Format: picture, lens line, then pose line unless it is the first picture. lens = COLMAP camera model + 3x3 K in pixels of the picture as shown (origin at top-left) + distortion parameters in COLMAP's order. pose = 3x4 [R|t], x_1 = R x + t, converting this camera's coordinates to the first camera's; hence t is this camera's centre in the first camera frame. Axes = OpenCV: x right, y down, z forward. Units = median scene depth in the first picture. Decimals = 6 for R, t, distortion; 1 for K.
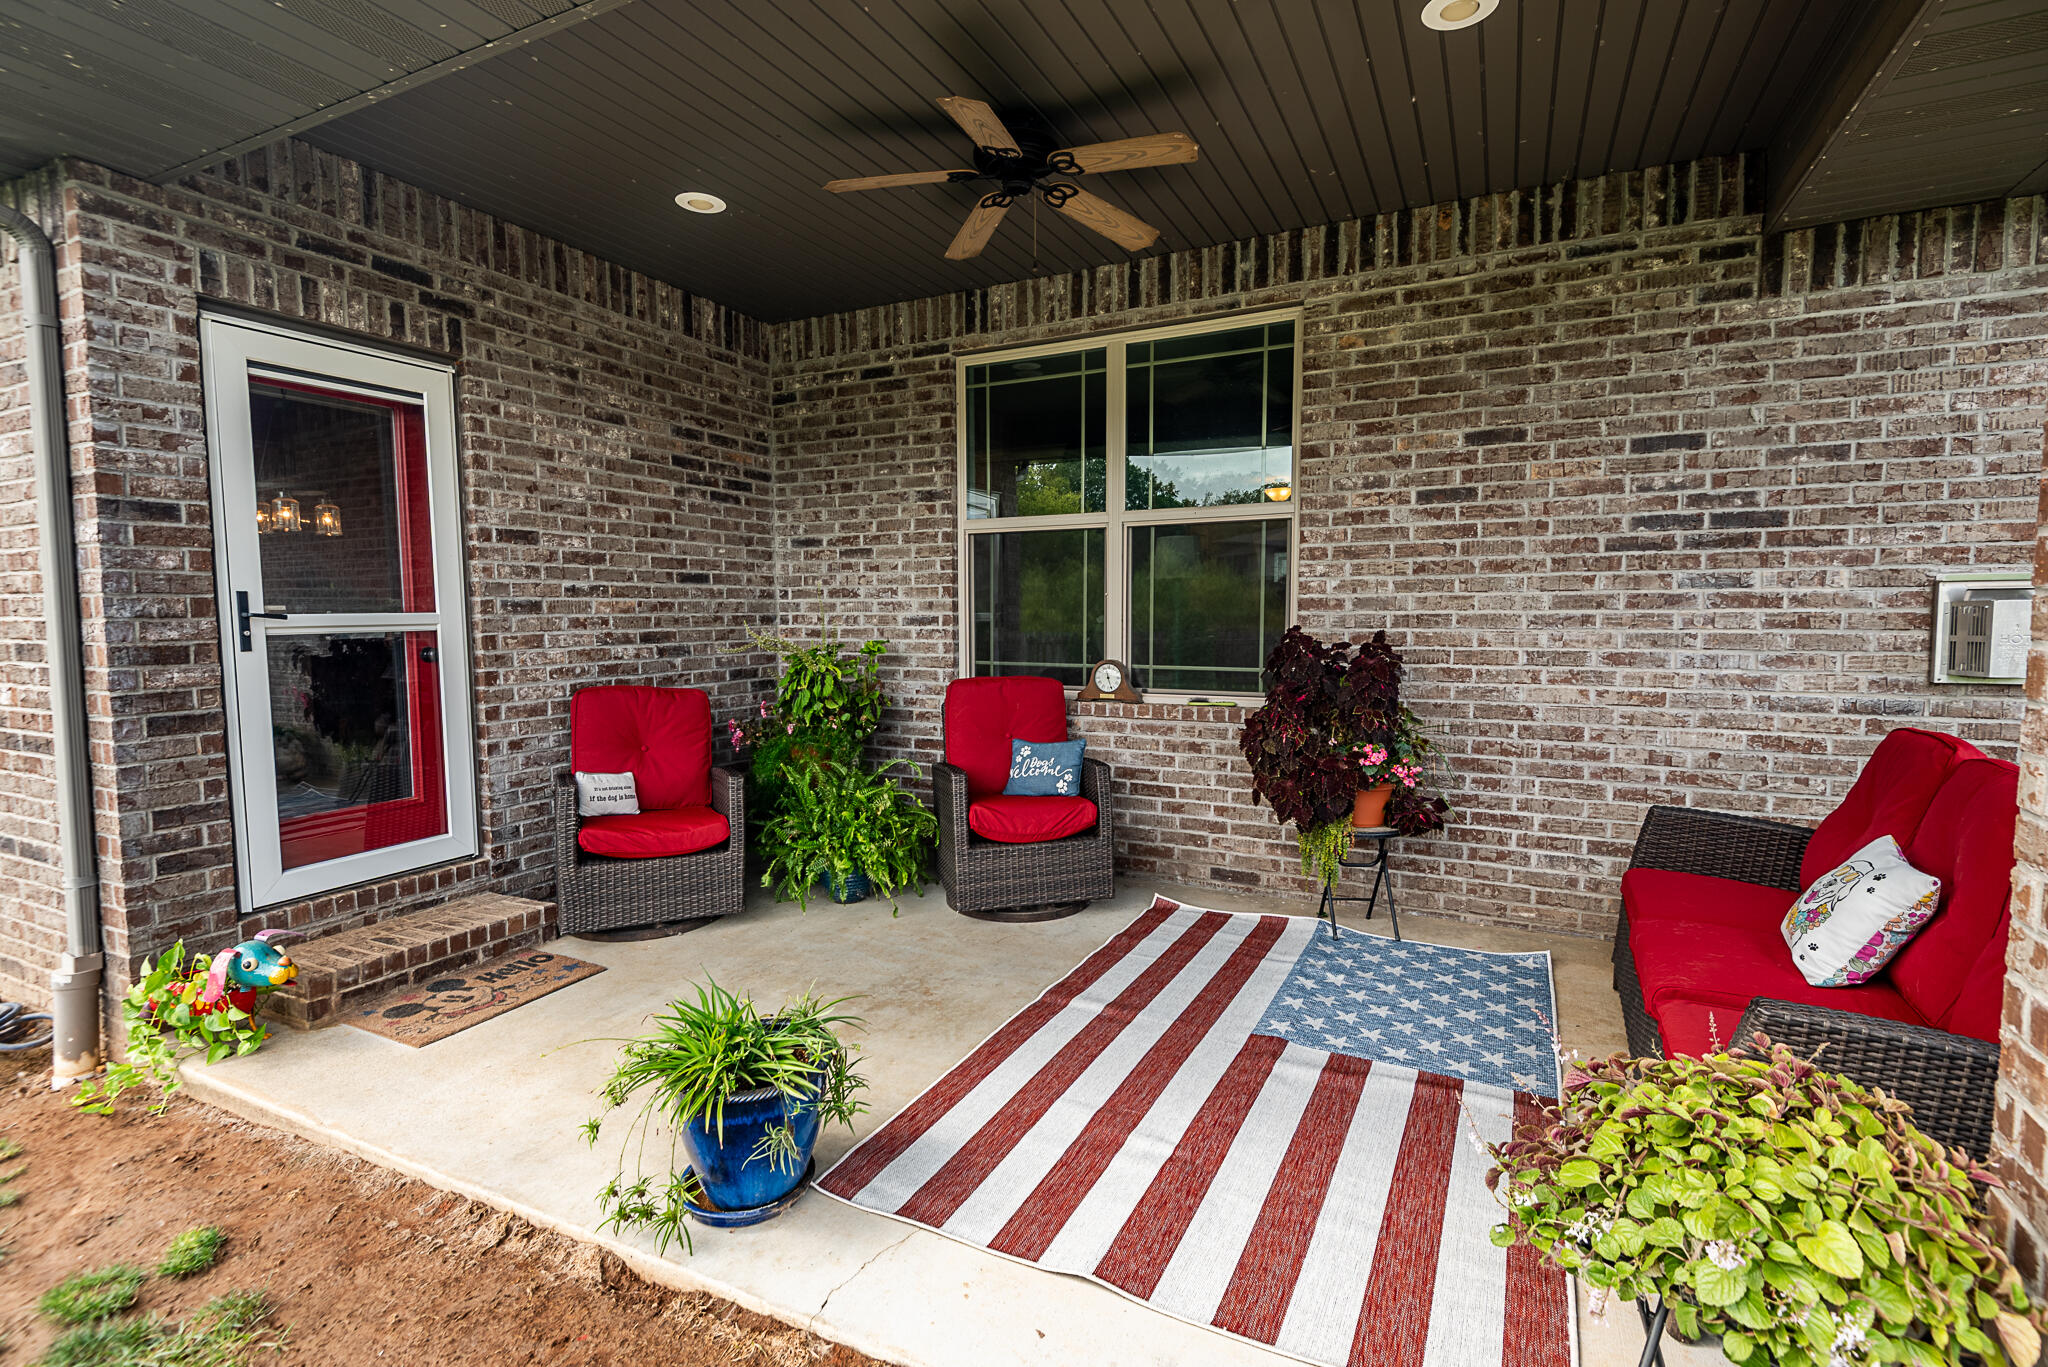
lens RADIAL K [[944.7, 0, 1011.7], [0, 944.7, 677.3], [0, 0, 1]] dist [0.027954, -0.014944]
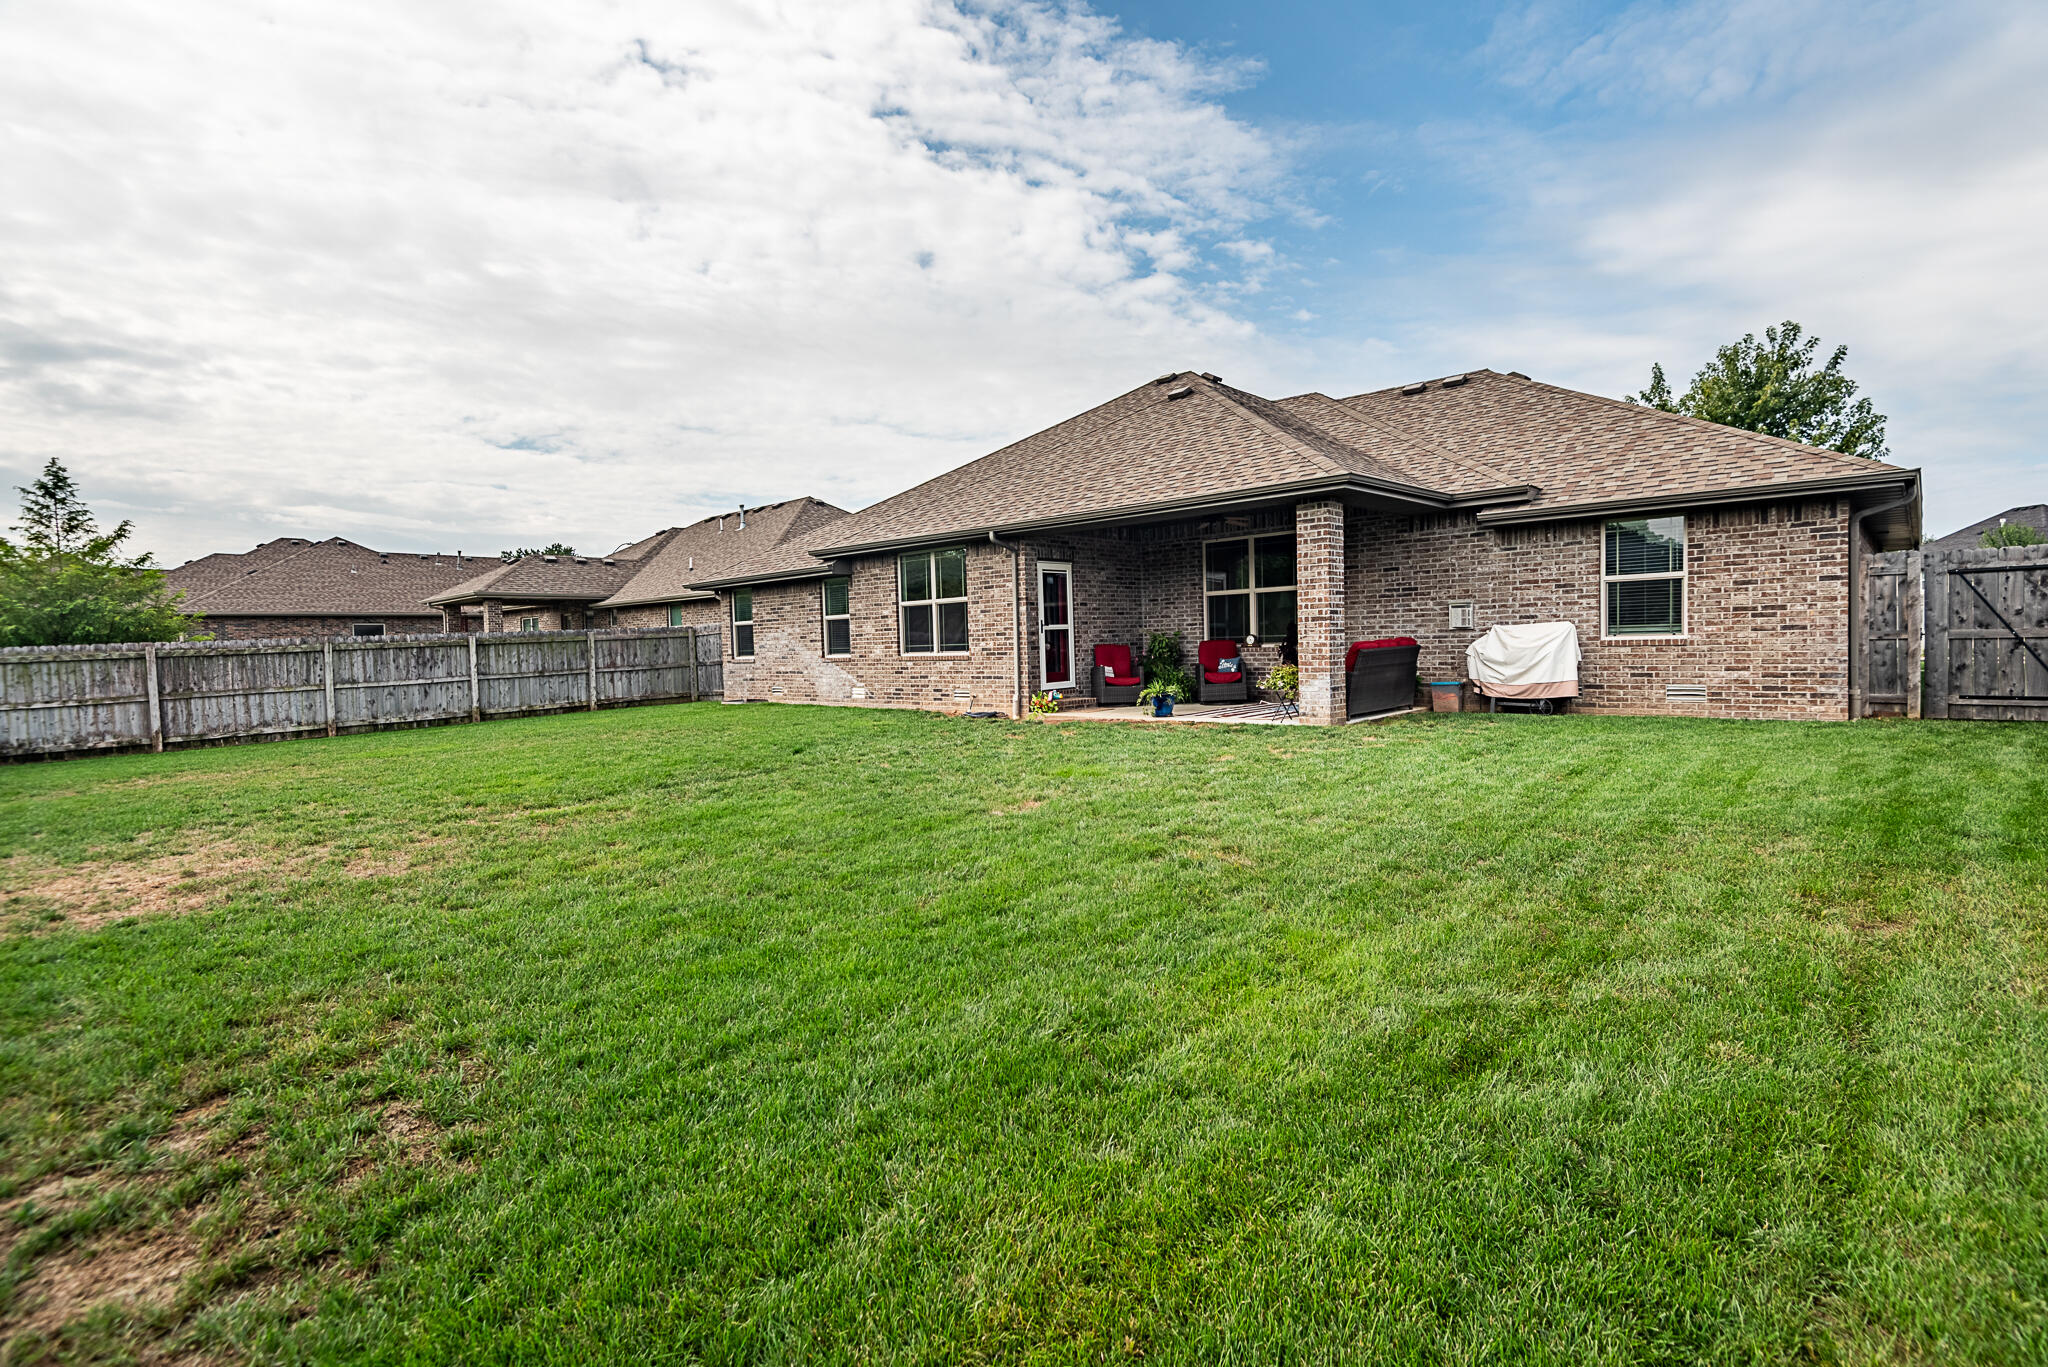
lens RADIAL K [[944.7, 0, 1040.9], [0, 944.7, 664.9], [0, 0, 1]] dist [0.027954, -0.014944]
pose [[0.965198, -0.018321, -0.260879, 0.264606], [0.007435, 0.999062, -0.042653, 0.227960], [0.261415, 0.039229, 0.964429, -2.405759]]
